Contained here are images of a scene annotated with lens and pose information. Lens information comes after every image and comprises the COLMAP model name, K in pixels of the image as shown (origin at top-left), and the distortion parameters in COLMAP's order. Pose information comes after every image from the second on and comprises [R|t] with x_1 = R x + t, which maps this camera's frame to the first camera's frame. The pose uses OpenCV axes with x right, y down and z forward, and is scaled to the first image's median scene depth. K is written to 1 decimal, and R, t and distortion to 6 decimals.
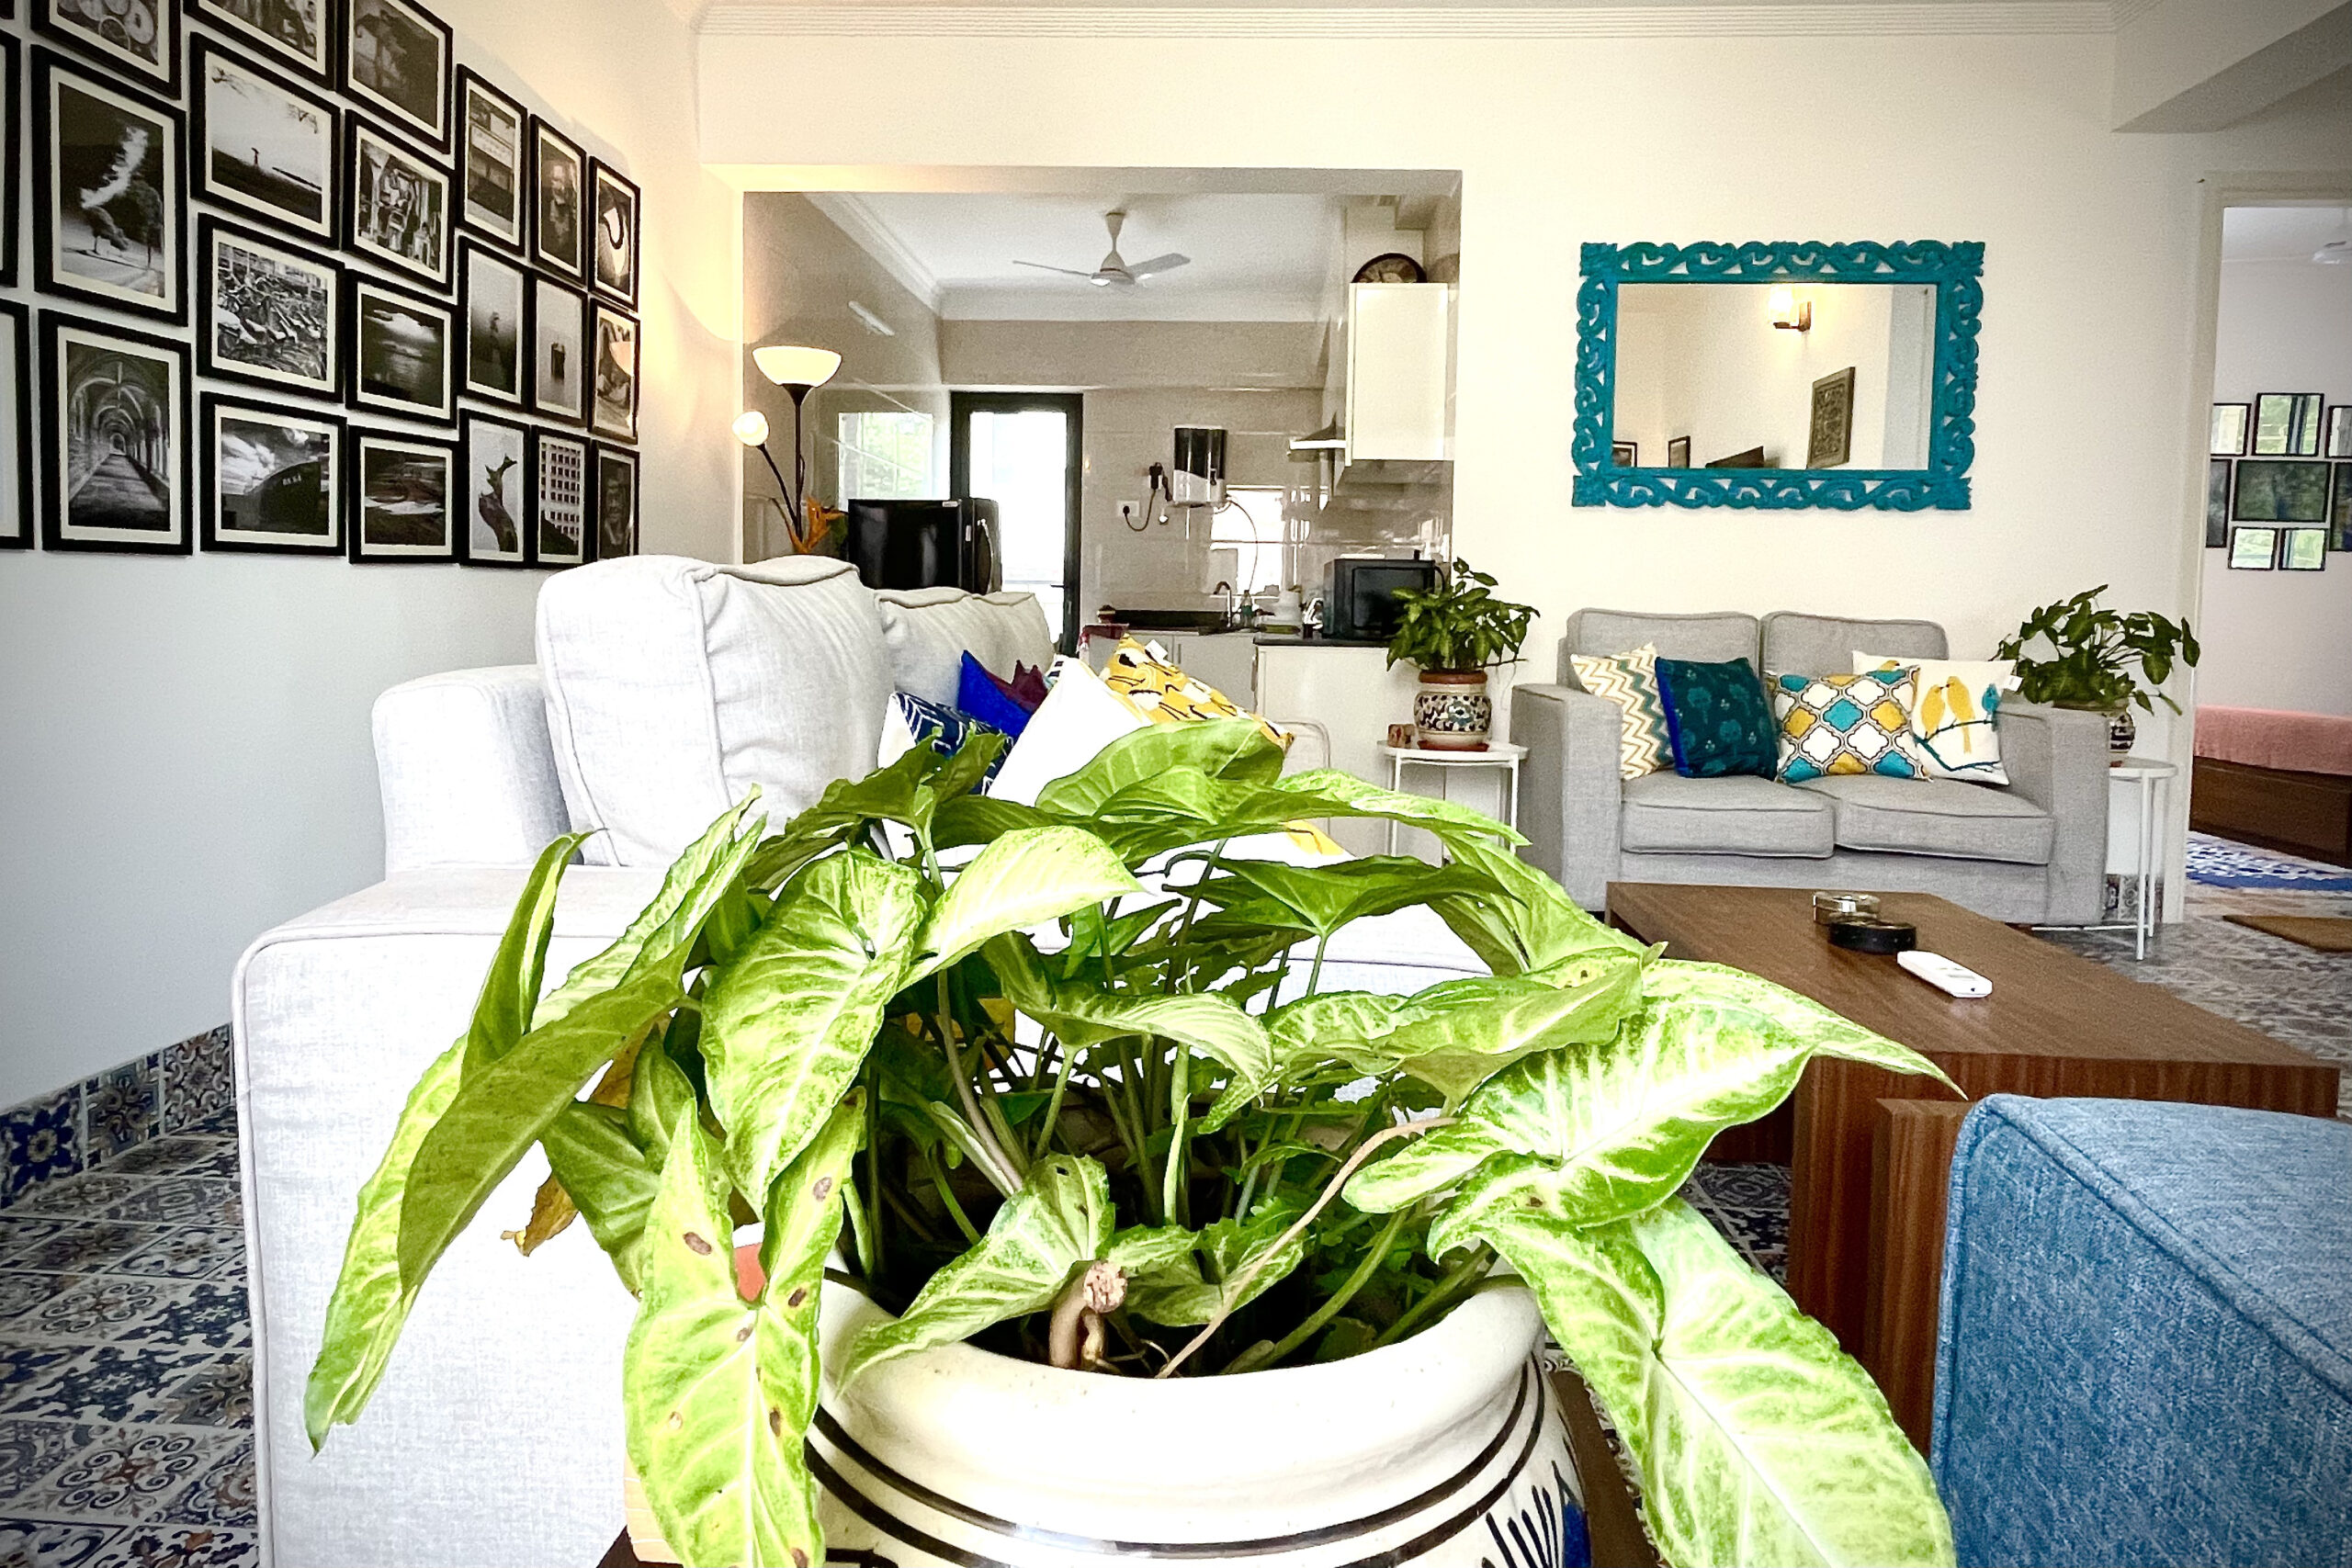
lens RADIAL K [[1359.8, 0, 1180.6], [0, 1359.8, 684.5], [0, 0, 1]] dist [-0.004505, 0.003714]
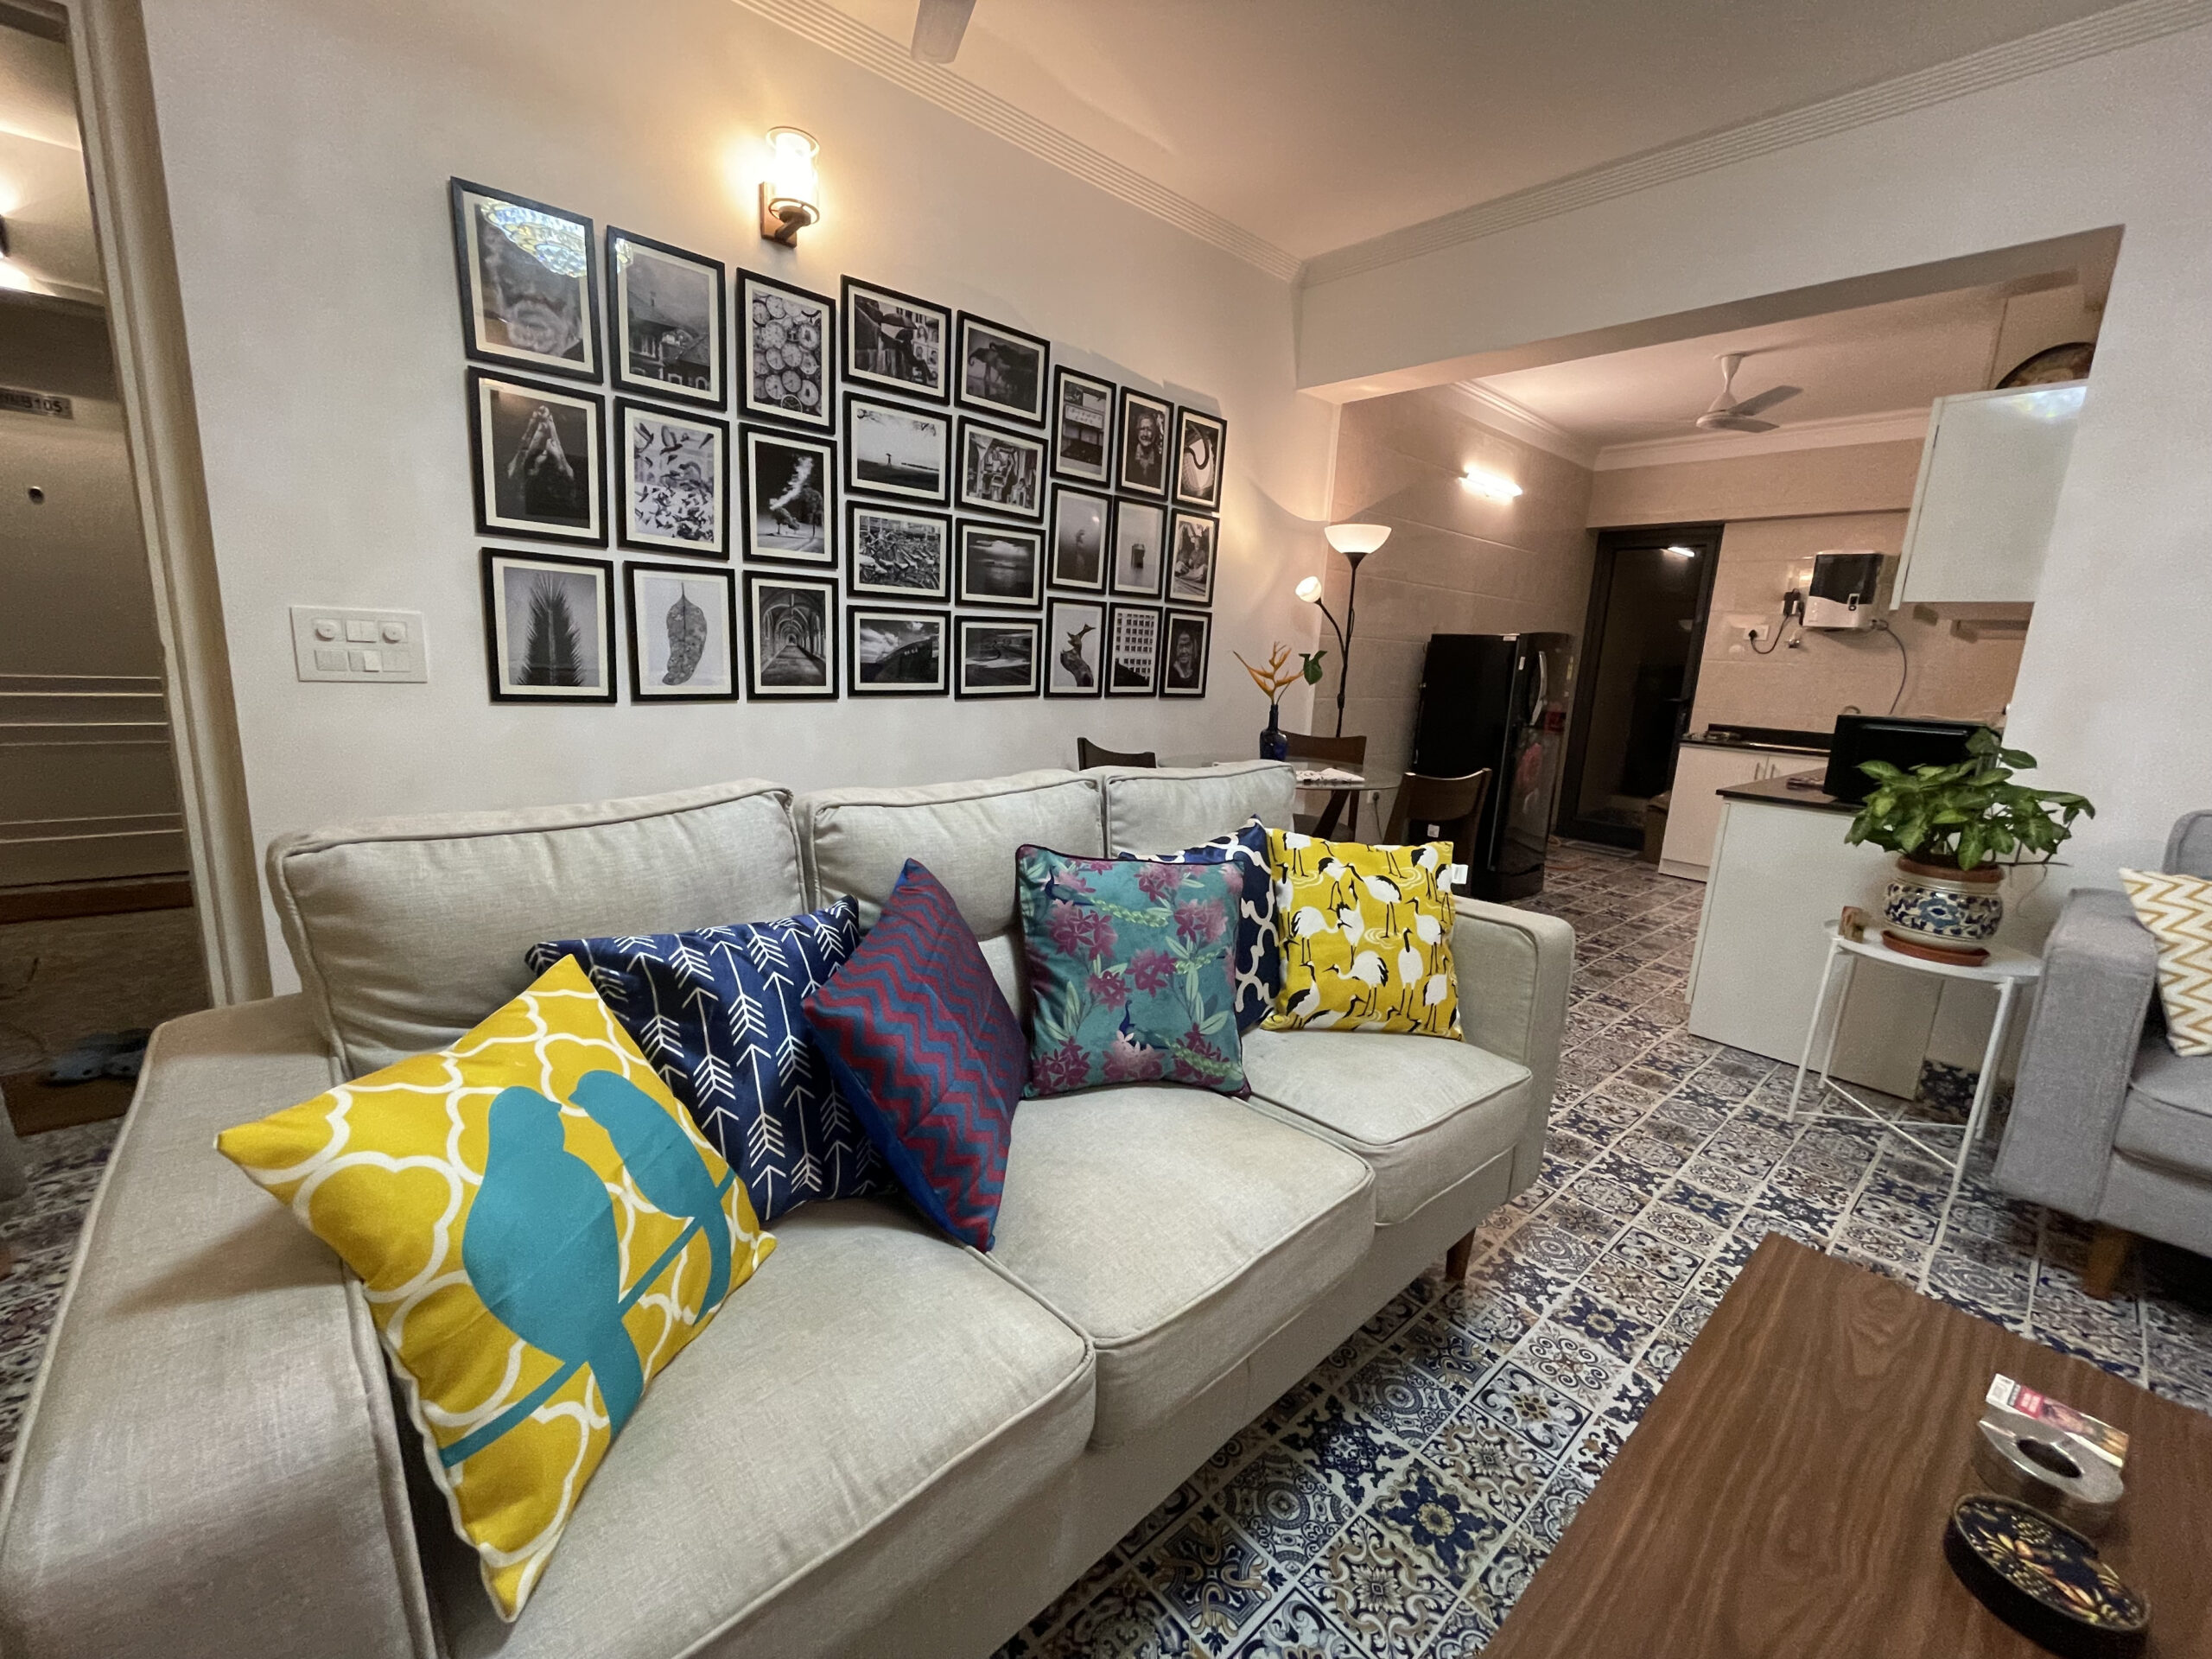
lens RADIAL K [[900.8, 0, 1110.5], [0, 900.8, 824.3], [0, 0, 1]] dist [0.003748, 0.000960]
pose [[0.715634, 0.151220, -0.681909, 0.249922], [-0.077626, 0.987454, 0.137512, -0.085069], [0.694148, -0.045475, 0.718394, 0.267648]]
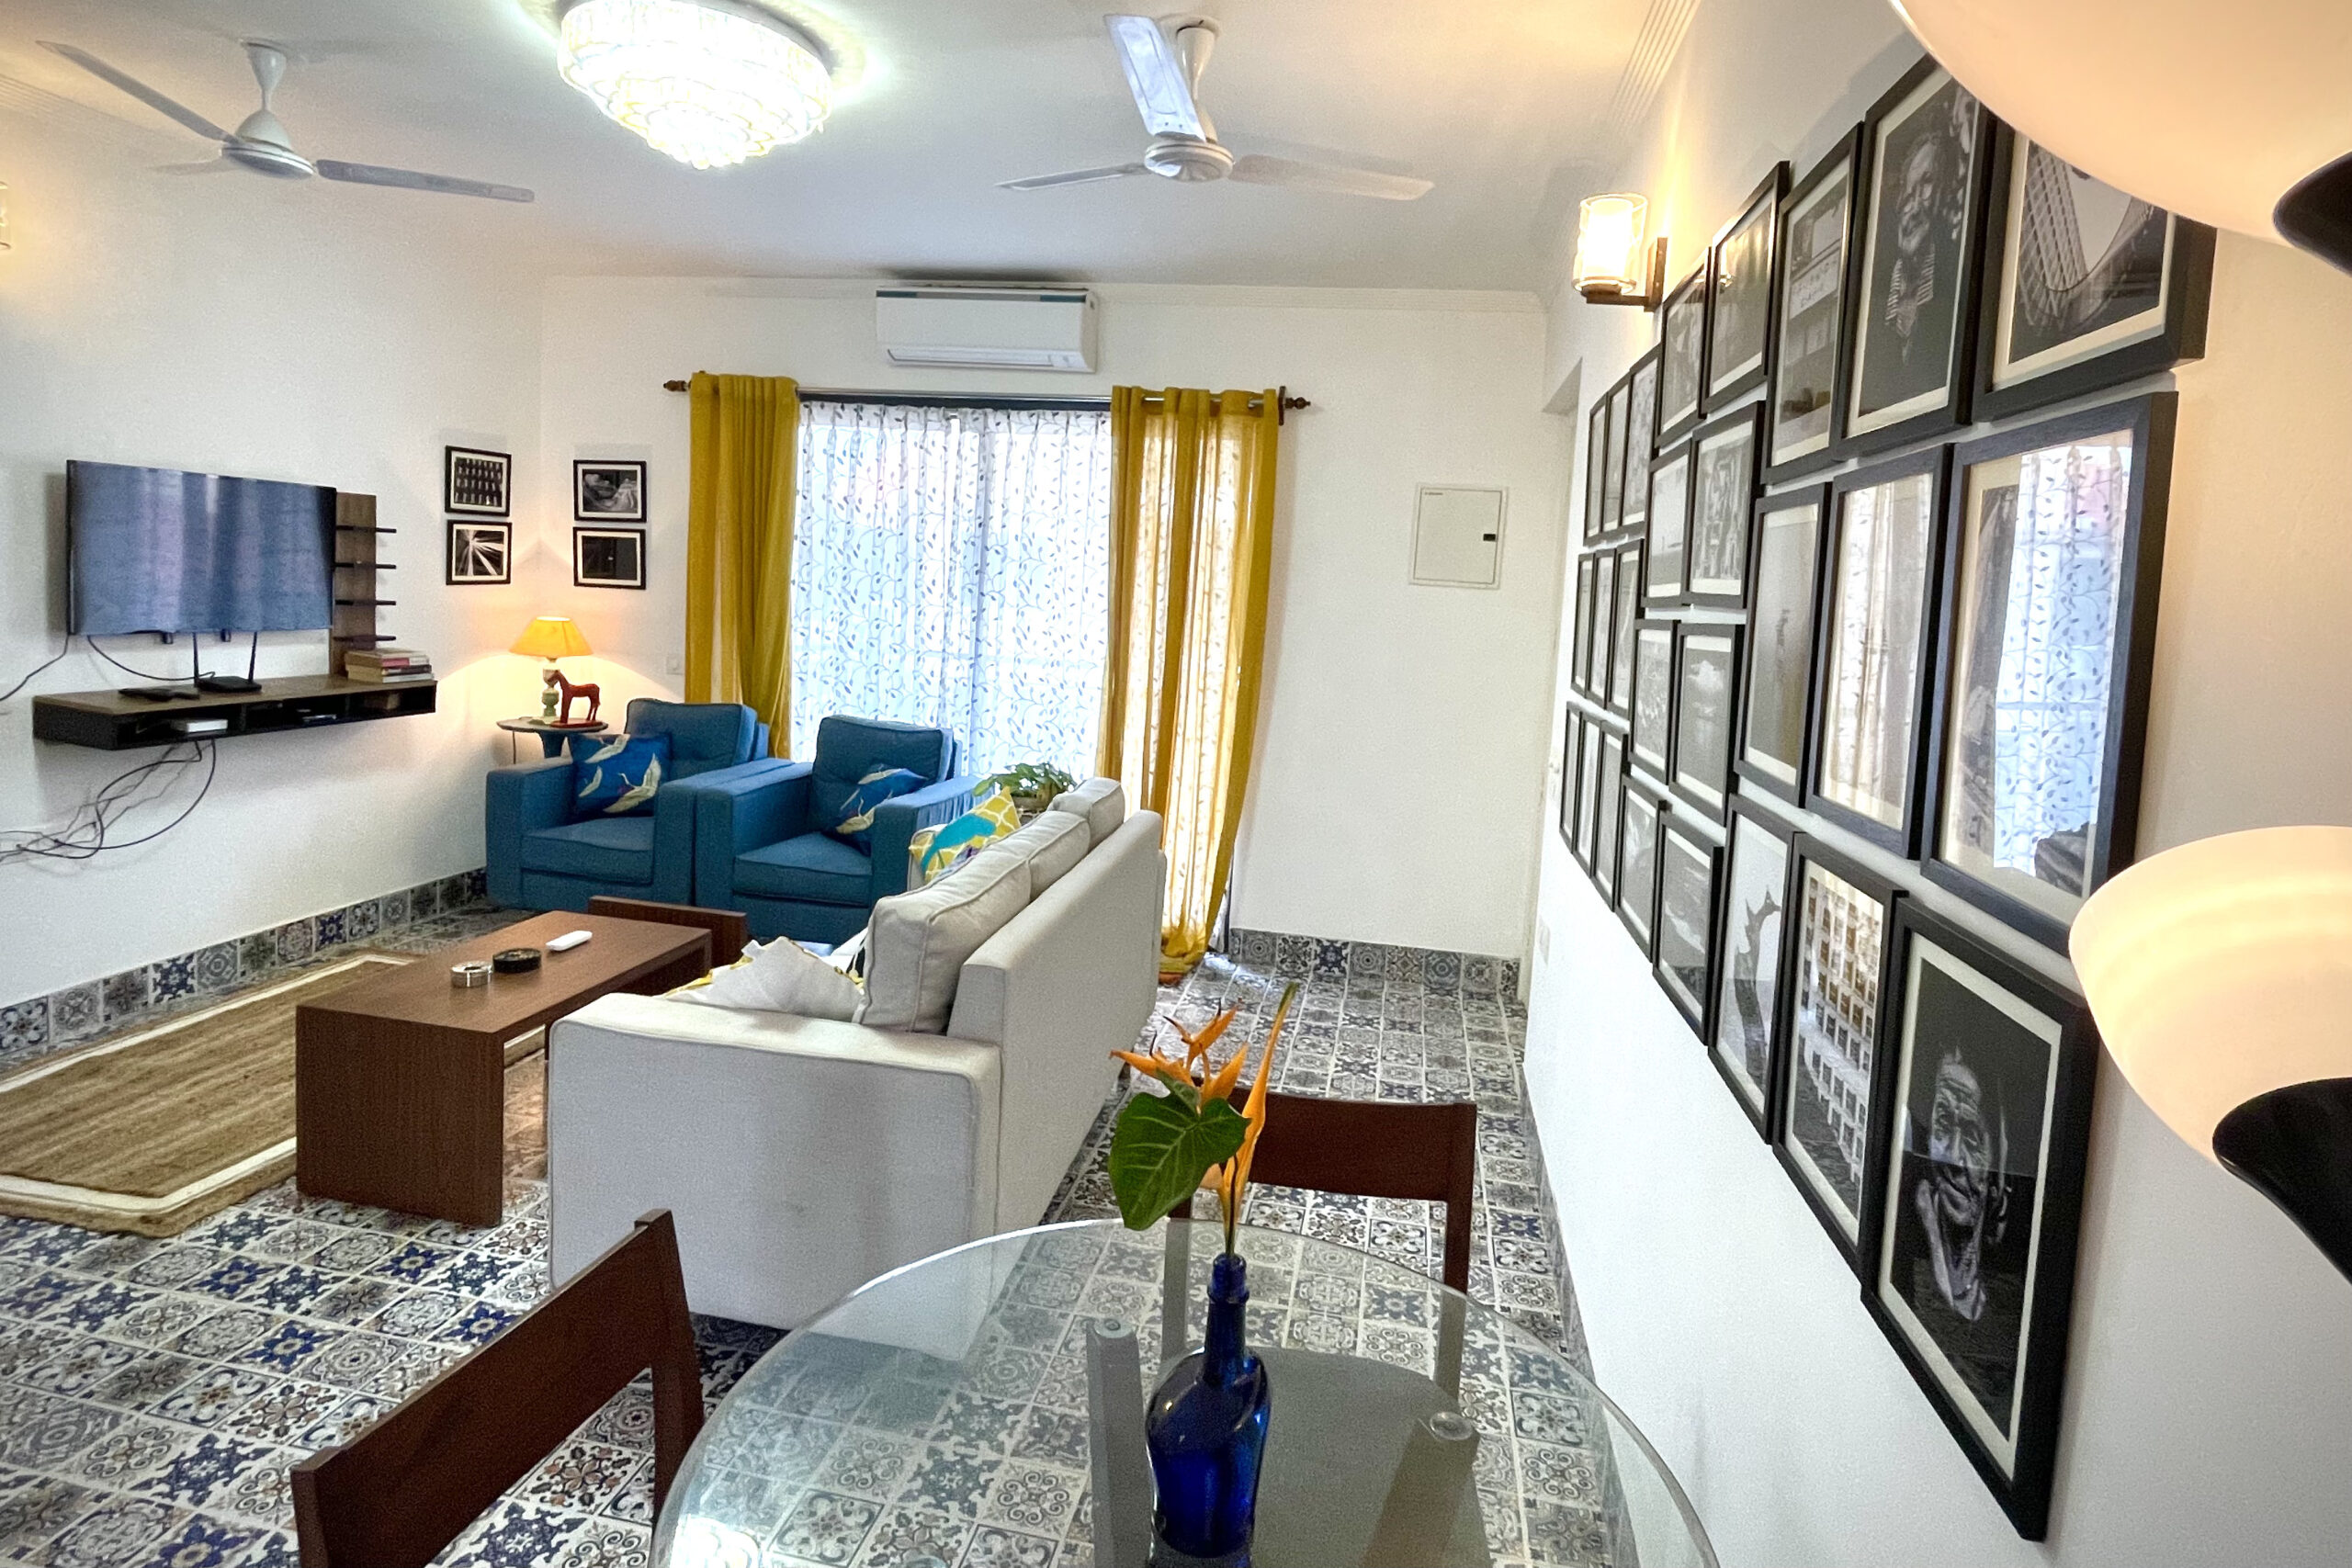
lens RADIAL K [[1232.9, 0, 1166.1], [0, 1232.9, 700.0], [0, 0, 1]] dist [-0.011300, 0.003296]
pose [[-0.986930, -0.089688, 0.133882, -0.326783], [-0.068922, 0.985913, 0.152397, -0.282574], [-0.145664, 0.141178, -0.979209, 1.425163]]
